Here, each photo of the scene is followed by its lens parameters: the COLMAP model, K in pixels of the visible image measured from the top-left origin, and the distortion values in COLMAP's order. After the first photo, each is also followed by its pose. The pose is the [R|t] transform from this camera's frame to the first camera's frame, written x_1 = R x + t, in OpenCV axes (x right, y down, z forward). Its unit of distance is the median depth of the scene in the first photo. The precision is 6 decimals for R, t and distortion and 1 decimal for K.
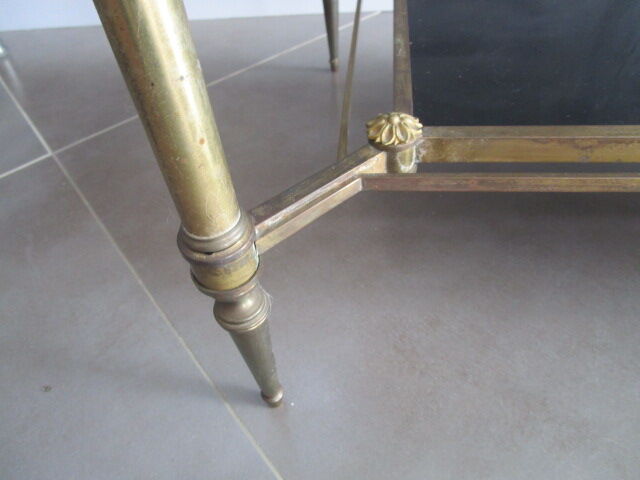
lens RADIAL K [[430.5, 0, 320.0], [0, 430.5, 240.0], [0, 0, 1]] dist [-0.003382, -0.000905]
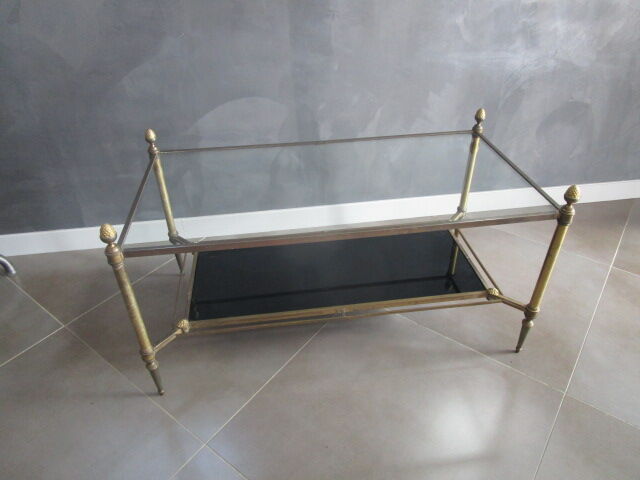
lens RADIAL K [[471.3, 0, 321.3], [0, 471.3, 249.5], [0, 0, 1]] dist [-0.001302, 0.000927]
pose [[0.975804, -0.084143, 0.201806, 0.574987], [0.121199, 0.976366, -0.178943, 0.056760], [-0.181980, 0.199072, 0.962940, -3.782294]]
